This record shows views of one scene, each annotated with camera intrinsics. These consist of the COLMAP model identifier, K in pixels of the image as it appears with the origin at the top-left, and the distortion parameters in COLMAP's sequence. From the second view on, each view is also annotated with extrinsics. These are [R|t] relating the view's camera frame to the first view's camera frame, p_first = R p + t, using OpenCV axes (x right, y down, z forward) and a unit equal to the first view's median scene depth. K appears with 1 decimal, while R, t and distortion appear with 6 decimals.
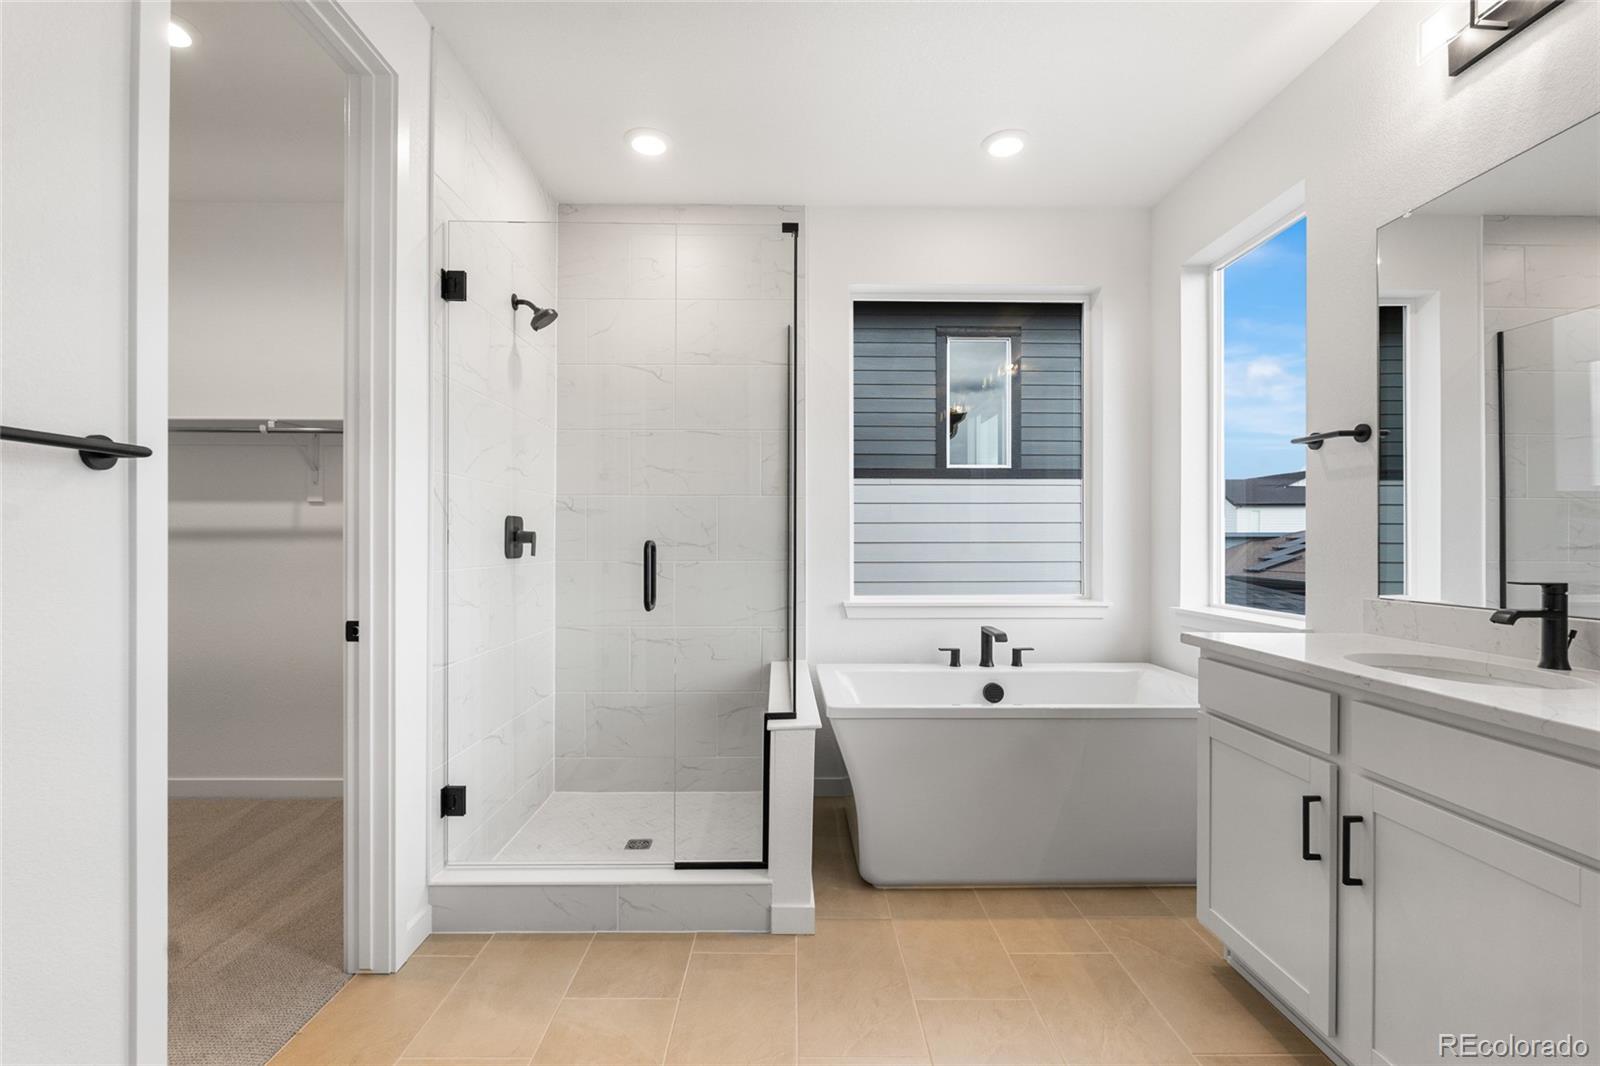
lens RADIAL K [[707.0, 0, 800.1], [0, 707.0, 537.2], [0, 0, 1]] dist [0.004919, 0.000661]
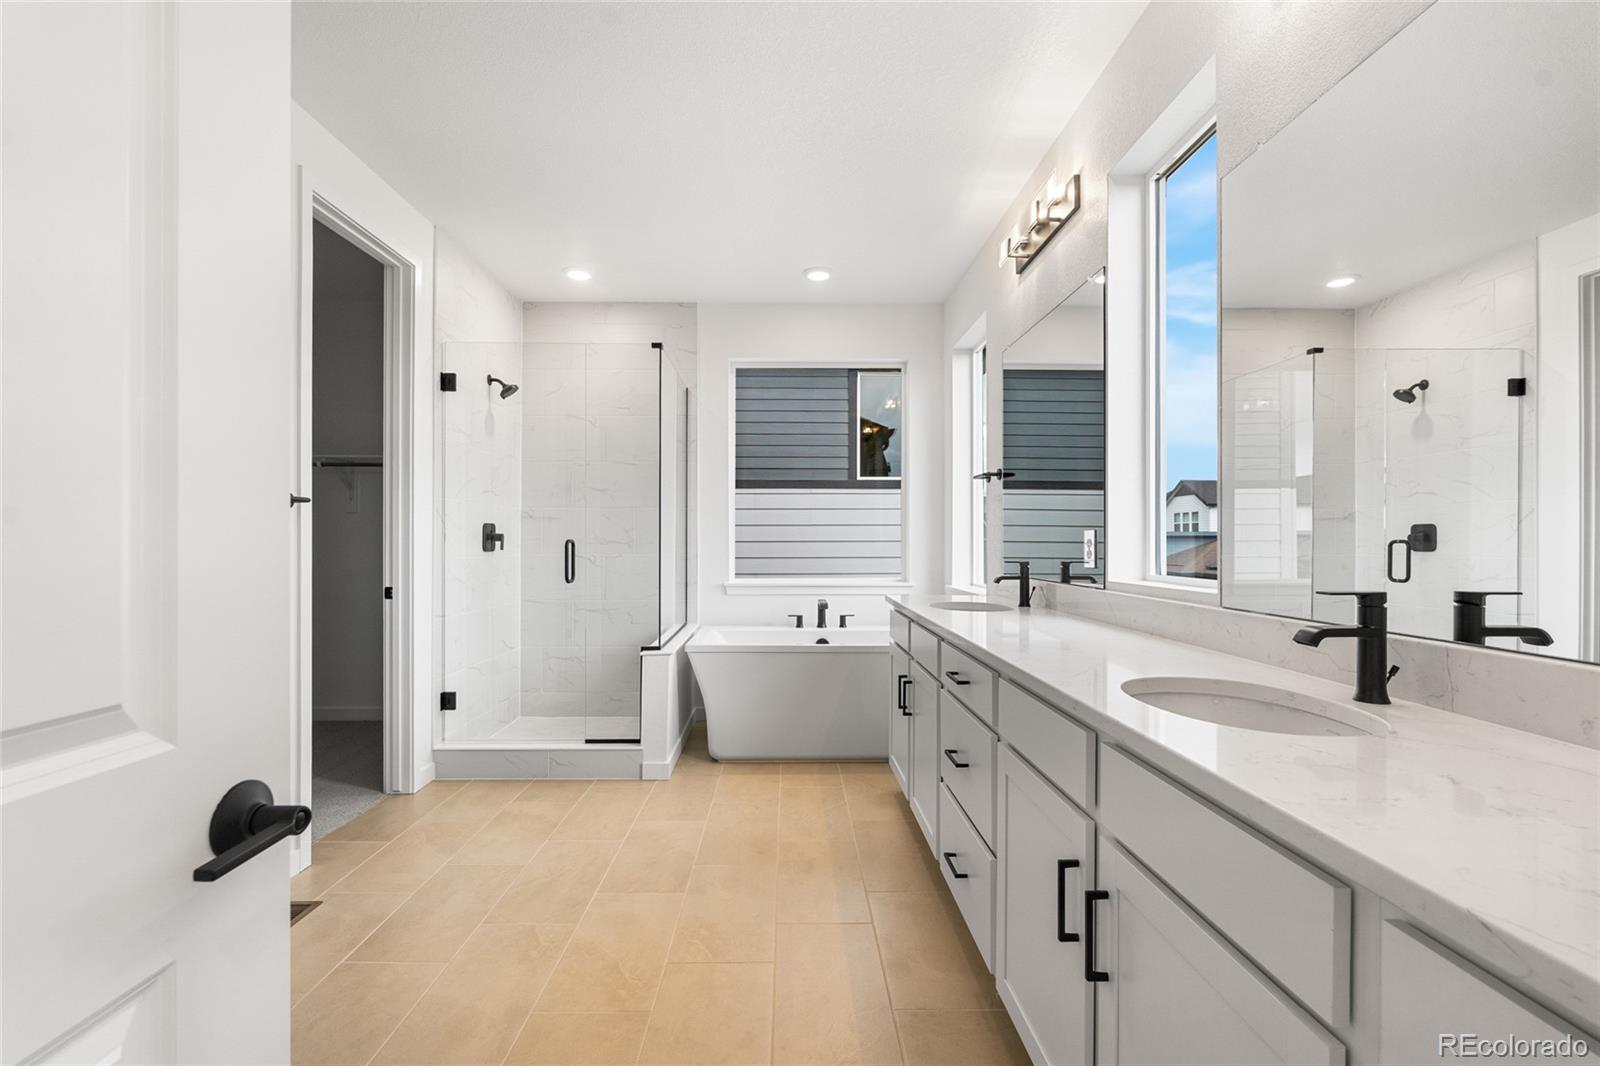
lens RADIAL K [[707.0, 0, 797.5], [0, 707.0, 536.3], [0, 0, 1]] dist [0.004919, 0.000661]
pose [[0.999998, -0.000114, -0.001767, 0.270798], [0.000114, 1.000000, -0.000185, -0.002274], [0.001767, 0.000185, 0.999998, -0.535268]]
